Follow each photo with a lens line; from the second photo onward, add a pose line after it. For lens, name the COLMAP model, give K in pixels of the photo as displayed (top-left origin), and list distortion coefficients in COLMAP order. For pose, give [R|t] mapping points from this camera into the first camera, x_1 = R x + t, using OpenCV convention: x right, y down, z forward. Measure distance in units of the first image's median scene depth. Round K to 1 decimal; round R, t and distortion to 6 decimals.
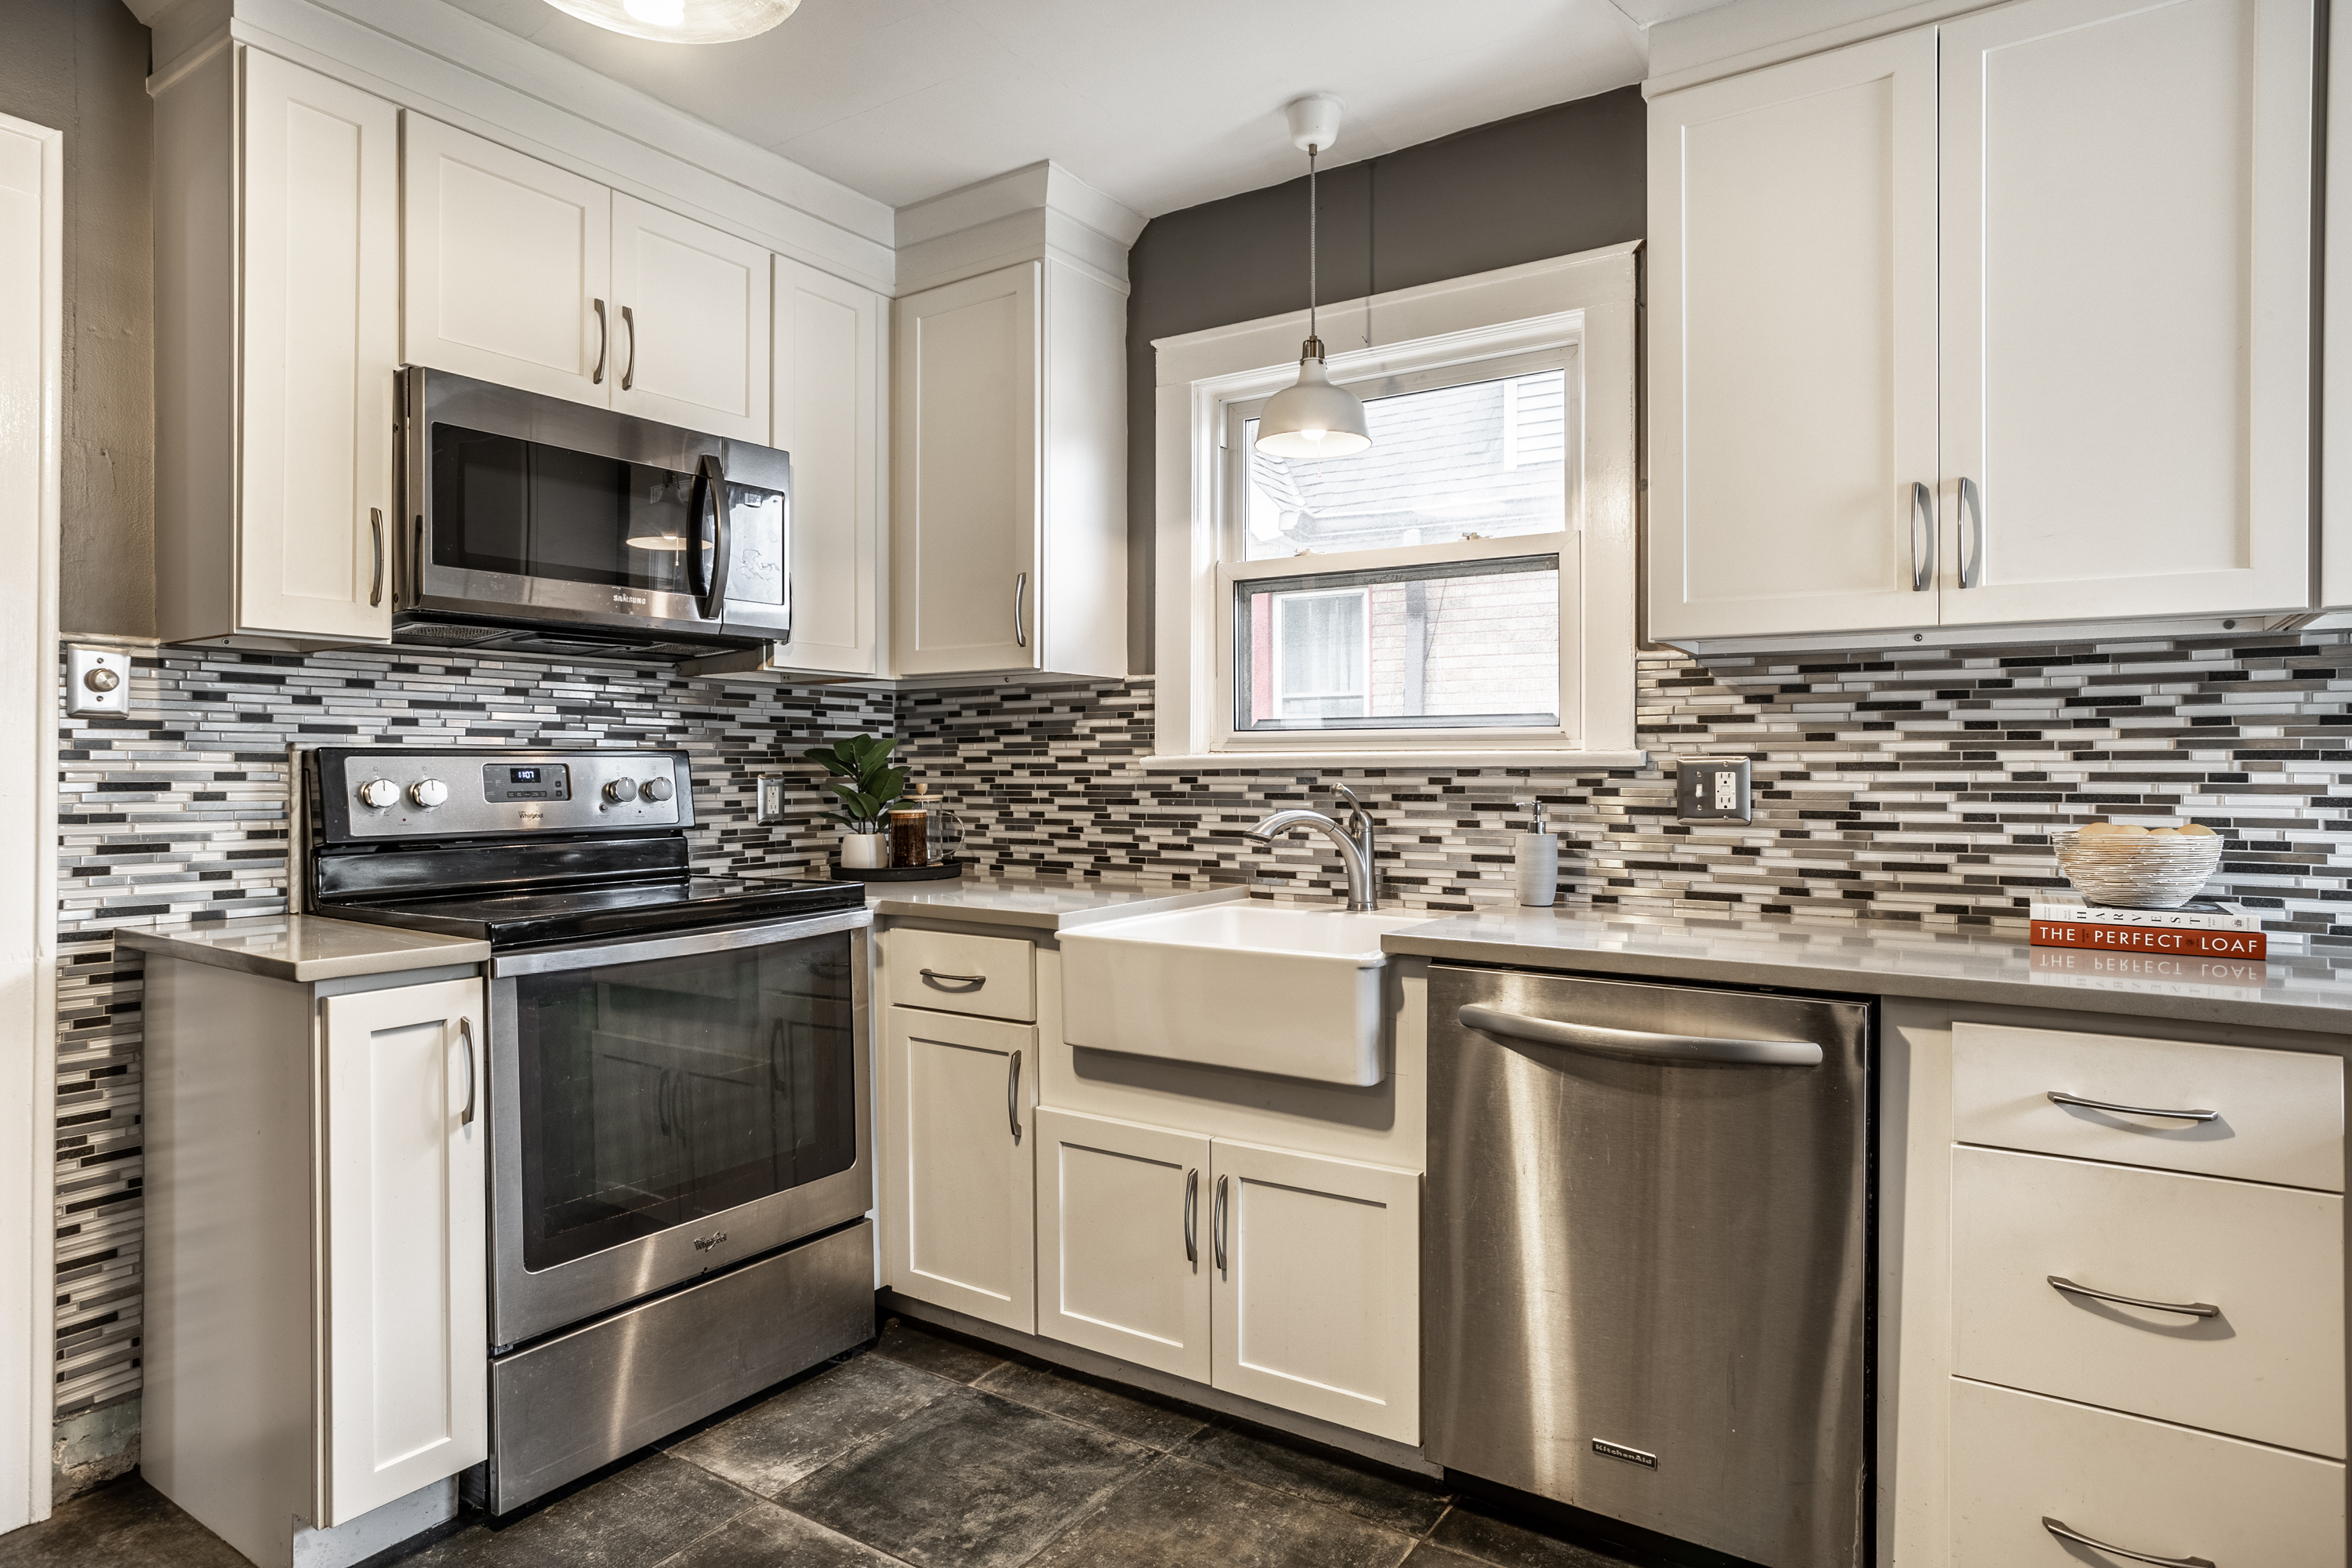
lens RADIAL K [[1315.7, 0, 1254.9], [0, 1315.7, 780.7], [0, 0, 1]] dist [-0.067938, 0.036169]
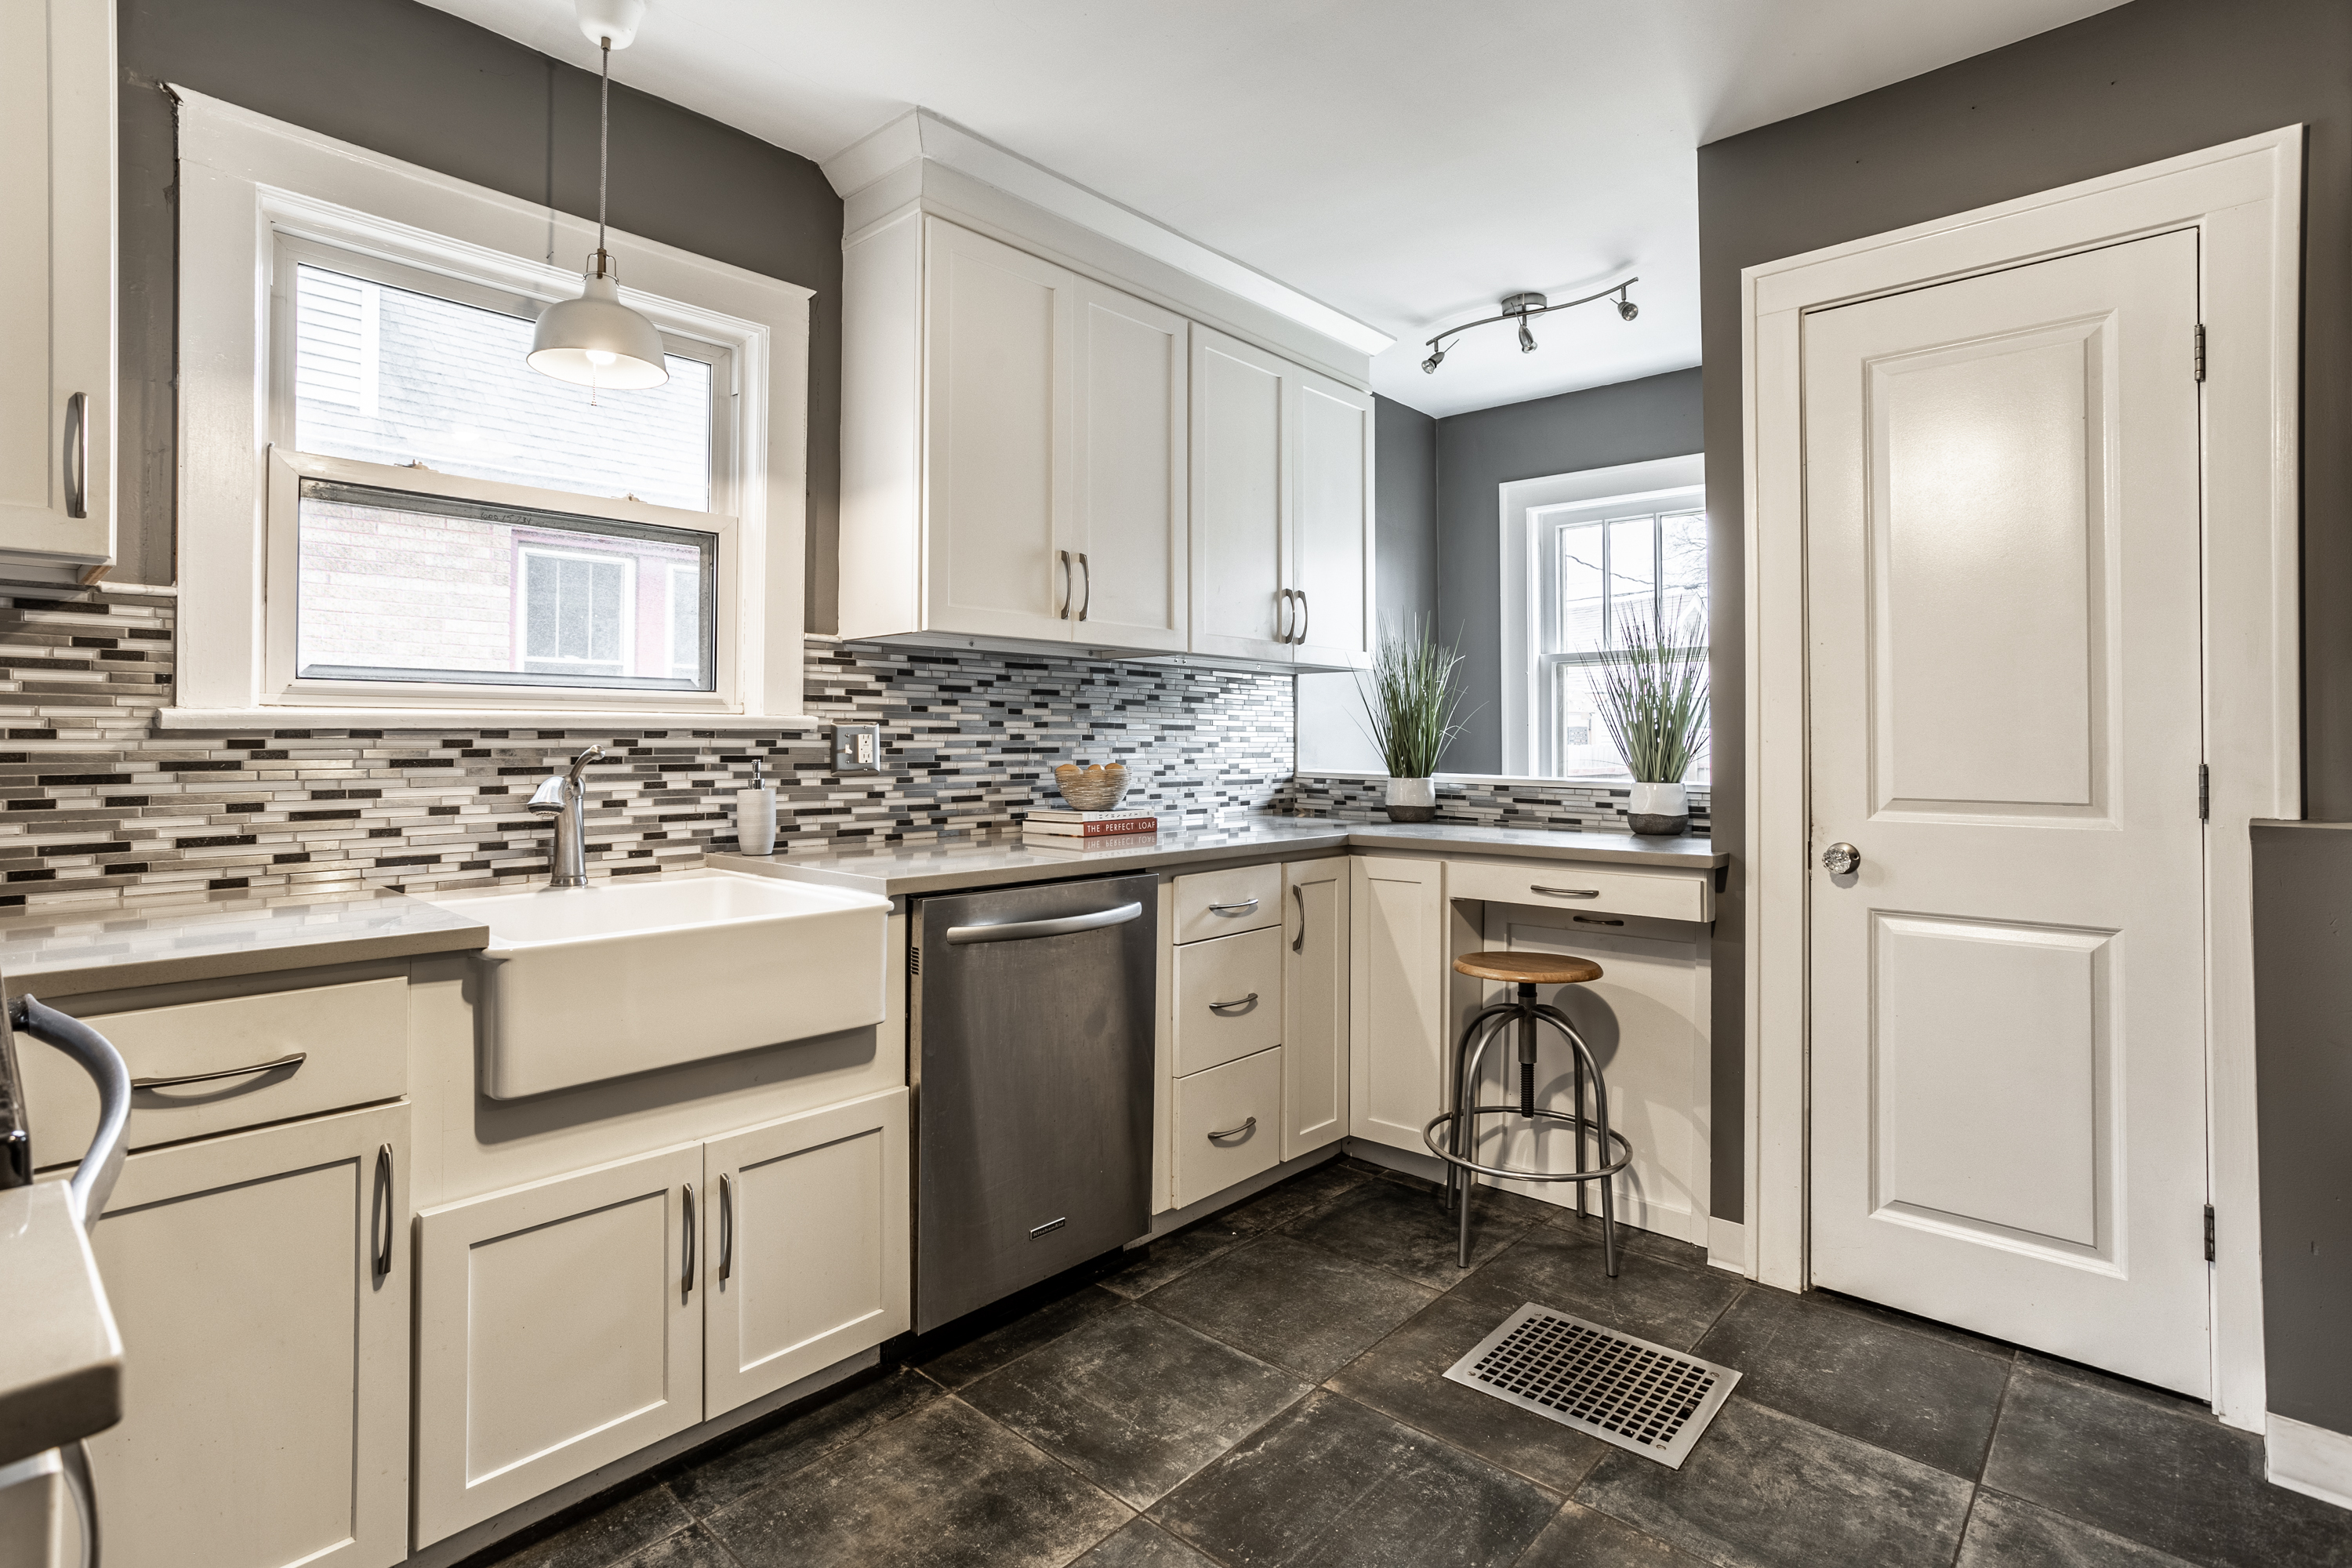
lens RADIAL K [[1138.1, 0, 1182.4], [0, 1138.1, 718.7], [0, 0, 1]] dist [-0.055816, 0.029343]
pose [[0.177087, 0.015552, 0.984072, -0.686195], [0.007169, 0.999828, -0.017091, -0.000457], [-0.984169, 0.010082, 0.176945, 0.500503]]
